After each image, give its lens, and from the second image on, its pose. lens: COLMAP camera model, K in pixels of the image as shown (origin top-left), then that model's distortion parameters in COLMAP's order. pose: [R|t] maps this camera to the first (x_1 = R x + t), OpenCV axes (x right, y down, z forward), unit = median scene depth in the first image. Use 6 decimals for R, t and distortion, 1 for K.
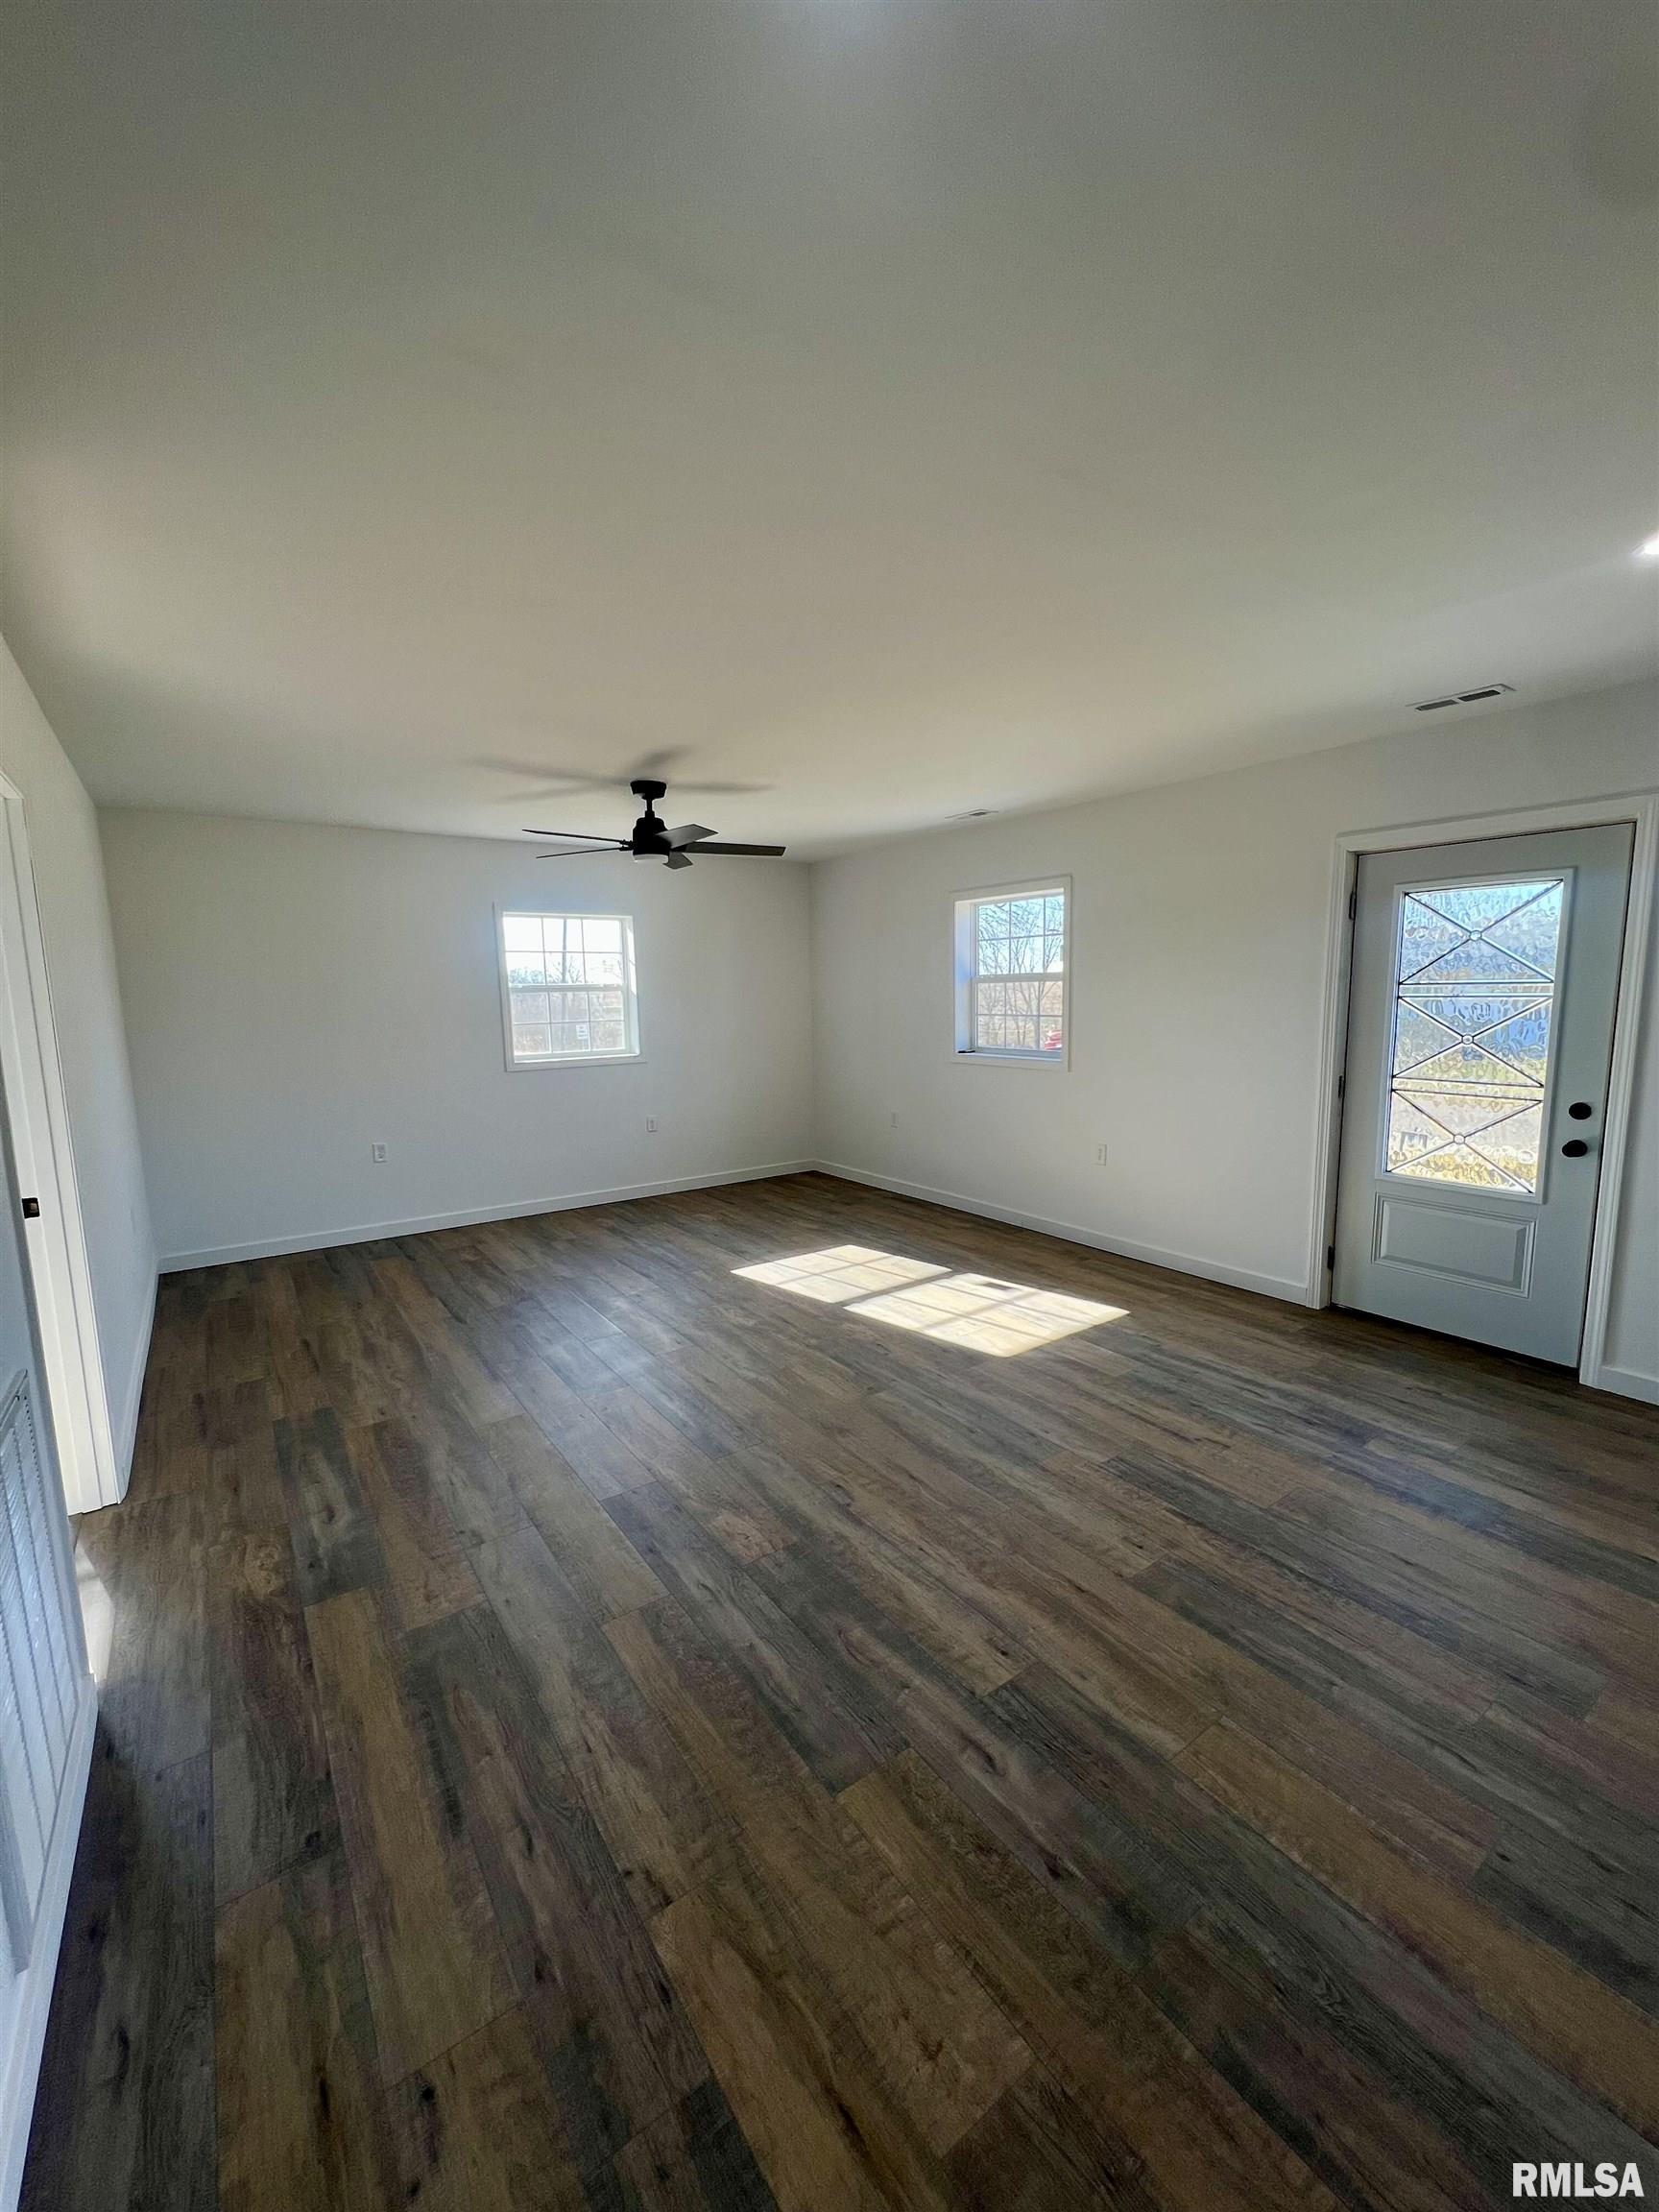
lens RADIAL K [[879.6, 0, 820.1], [0, 879.6, 1104.7], [0, 0, 1]] dist [0.012151, 0.000139]
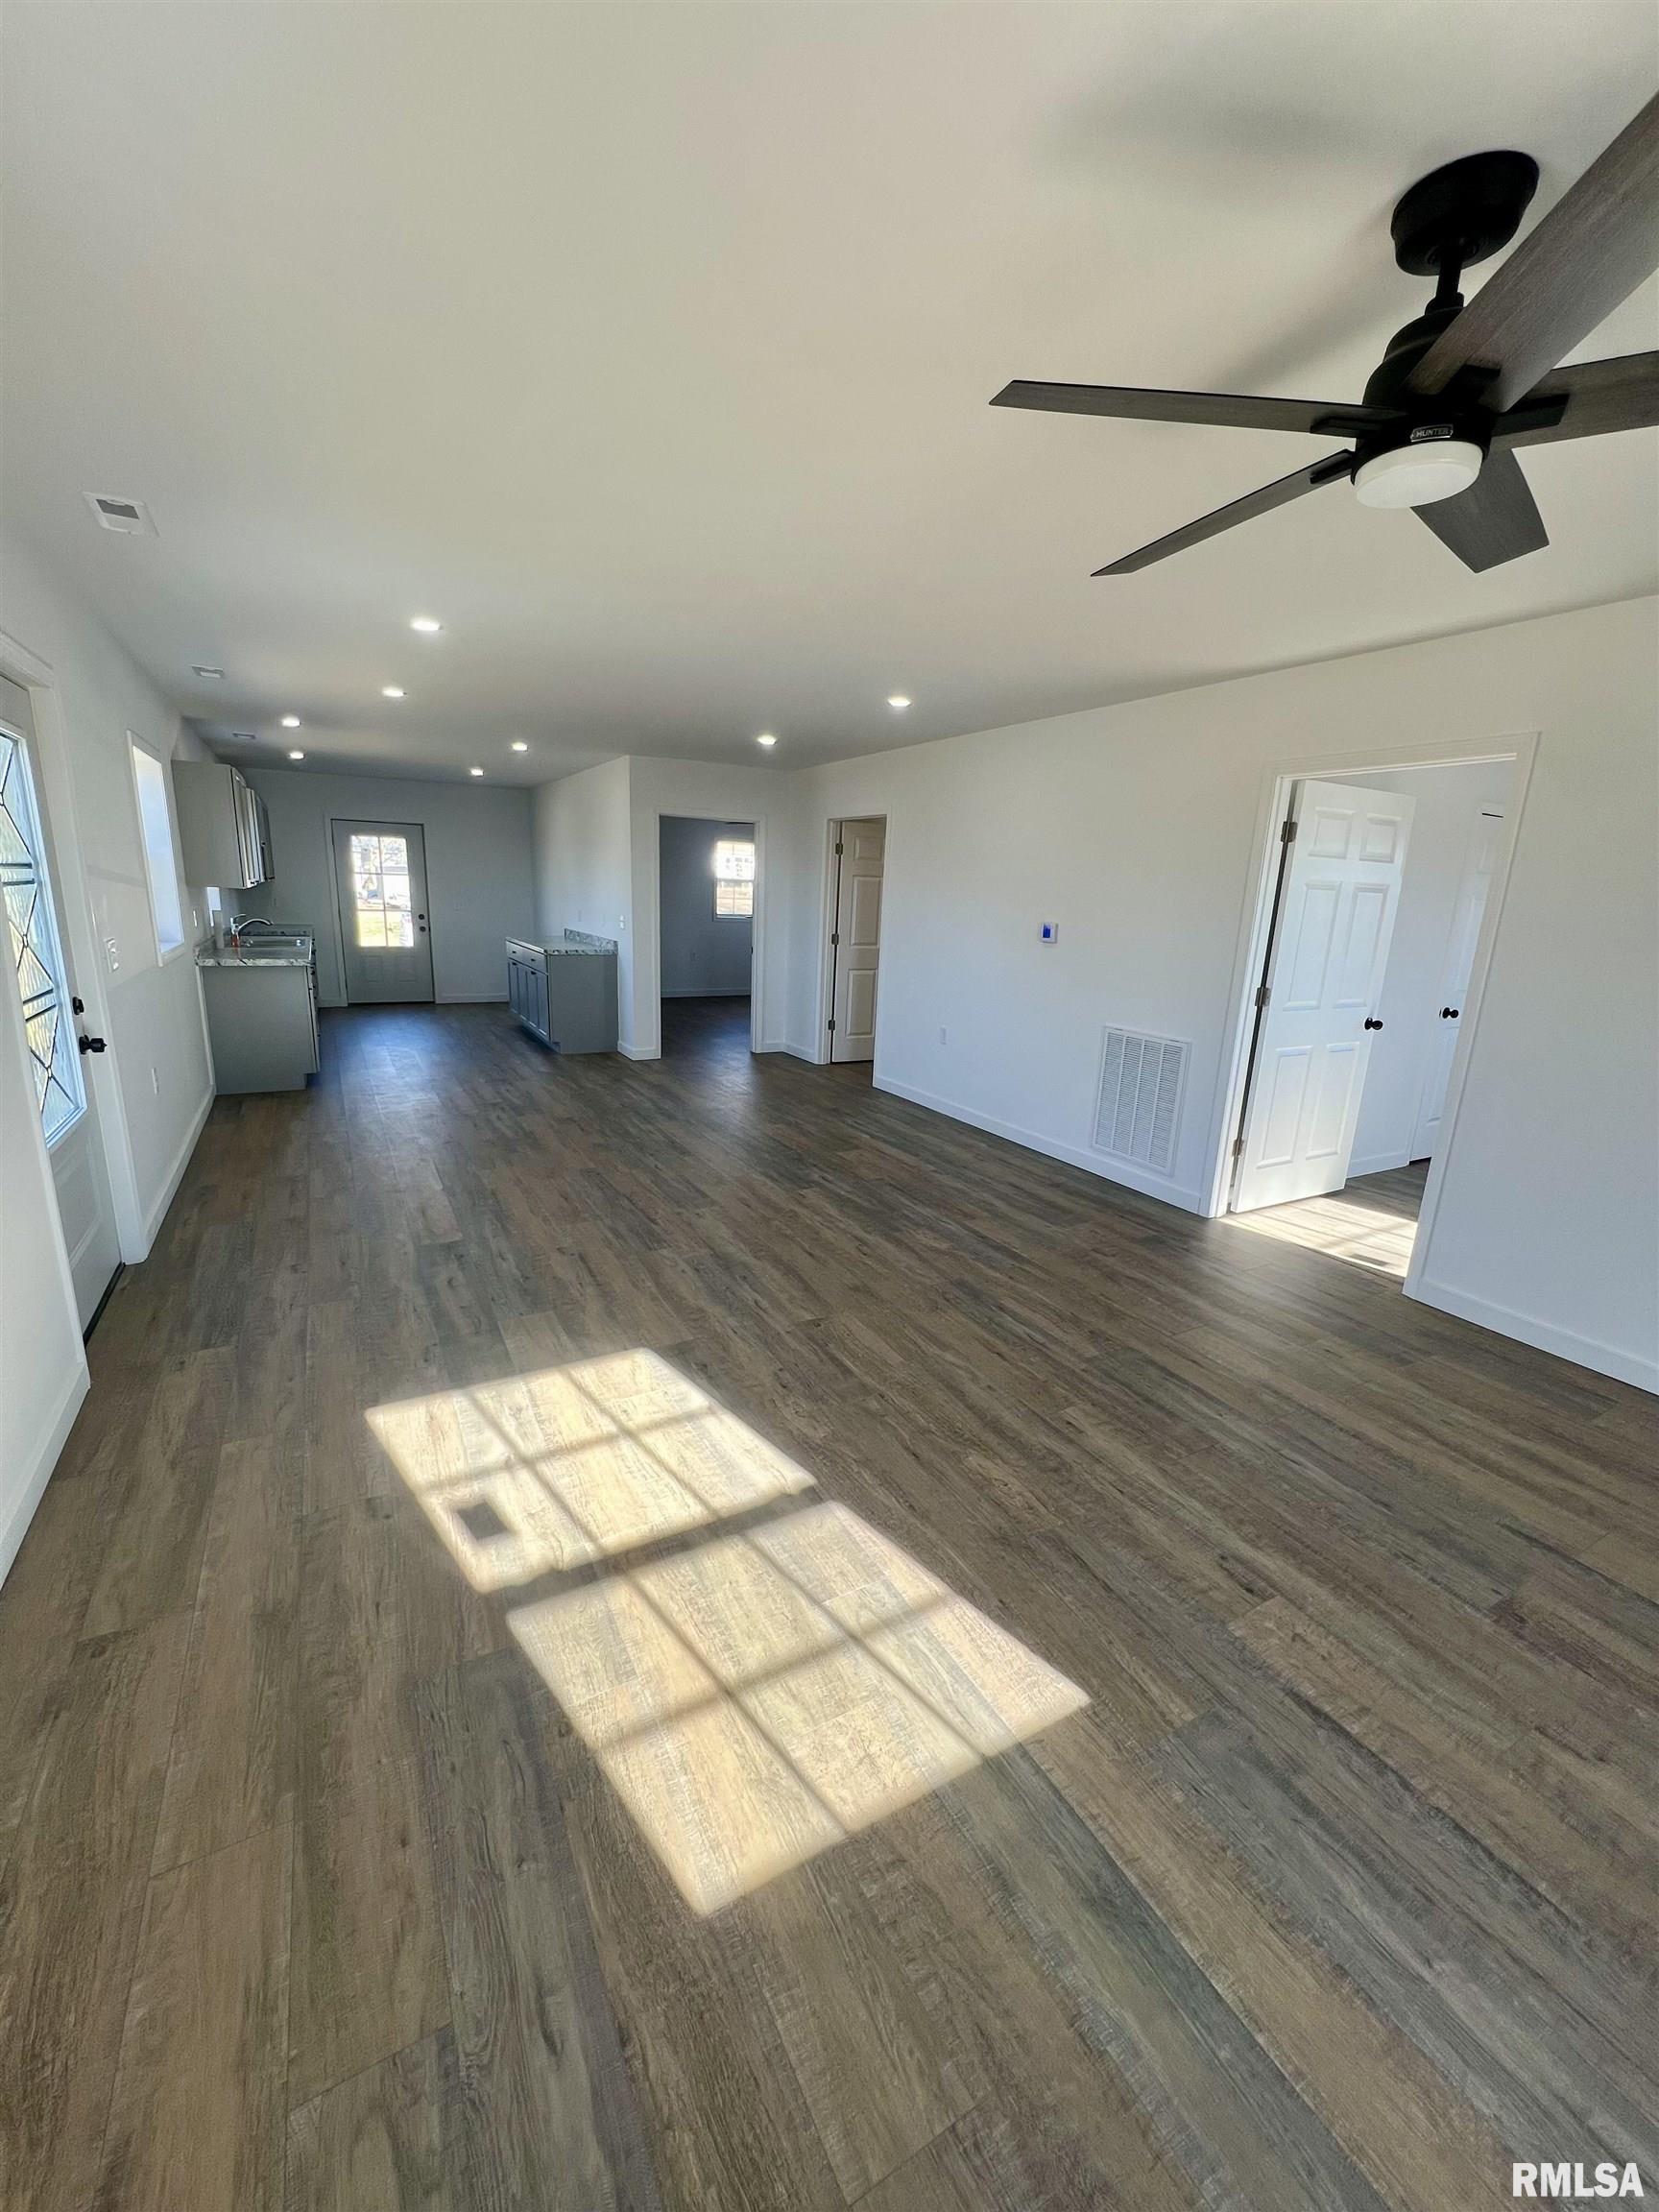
lens RADIAL K [[879.6, 0, 826.8], [0, 879.6, 1104.9], [0, 0, 1]] dist [0.012151, 0.000139]
pose [[-0.995127, -0.042878, 0.088792, -0.024516], [-0.007472, 0.930704, 0.365697, -0.226429], [-0.098319, 0.363252, -0.926489, 1.691977]]
